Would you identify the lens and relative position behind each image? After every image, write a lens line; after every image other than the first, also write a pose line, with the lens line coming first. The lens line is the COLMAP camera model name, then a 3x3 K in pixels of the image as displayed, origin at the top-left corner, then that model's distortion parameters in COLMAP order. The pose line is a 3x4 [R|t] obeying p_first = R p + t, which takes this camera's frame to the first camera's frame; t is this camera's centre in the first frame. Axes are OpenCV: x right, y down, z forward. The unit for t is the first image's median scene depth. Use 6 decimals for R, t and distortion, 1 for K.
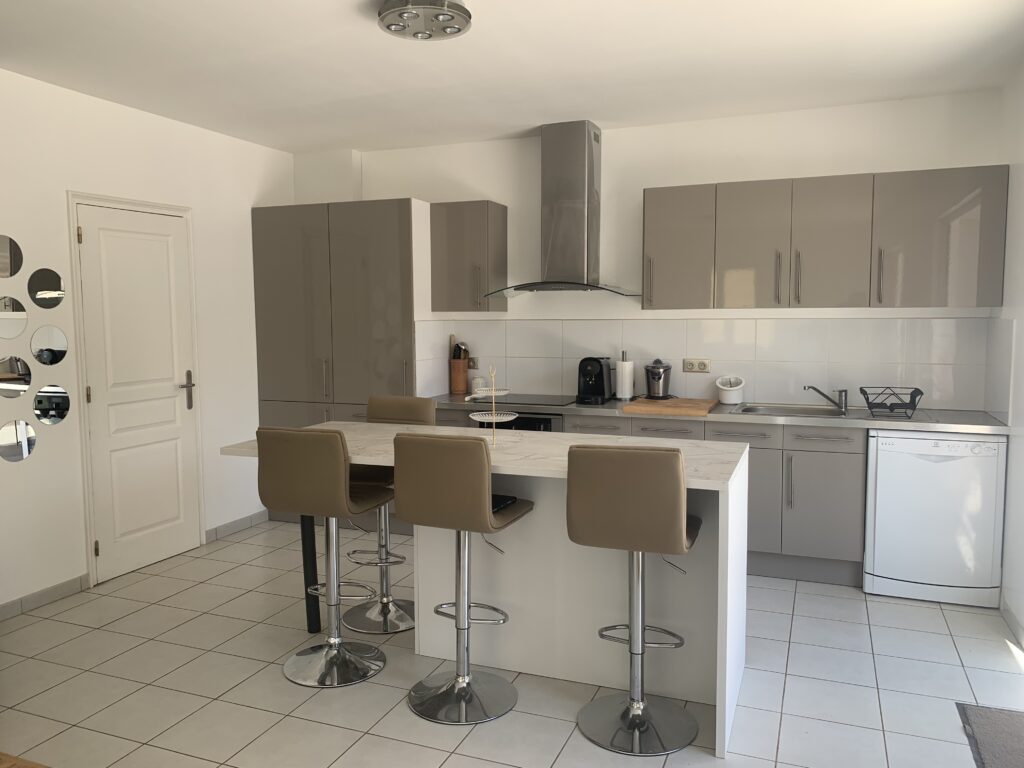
lens RADIAL K [[788.1, 0, 514.2], [0, 788.1, 381.9], [0, 0, 1]] dist [0.012707, -0.012655]
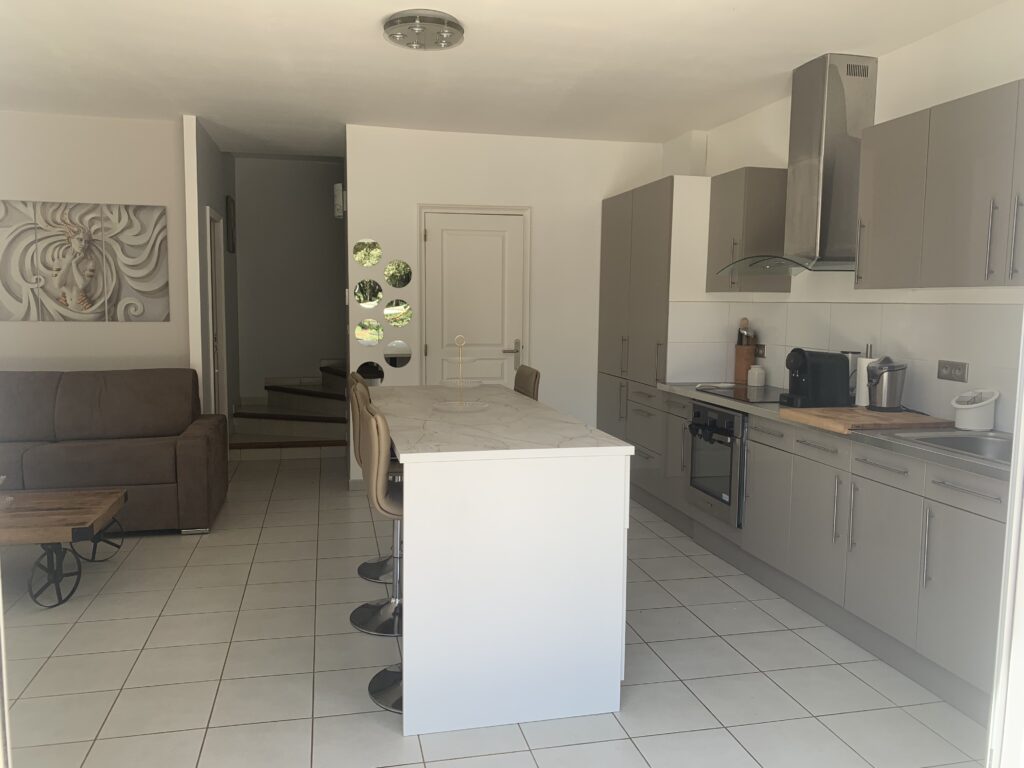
lens RADIAL K [[788.1, 0, 510.0], [0, 788.1, 383.5], [0, 0, 1]] dist [0.012707, -0.012655]
pose [[0.543961, 0.096871, -0.833500, 0.592407], [-0.086995, 0.994472, 0.058804, -0.016435], [0.834588, 0.040523, 0.549381, 0.301967]]
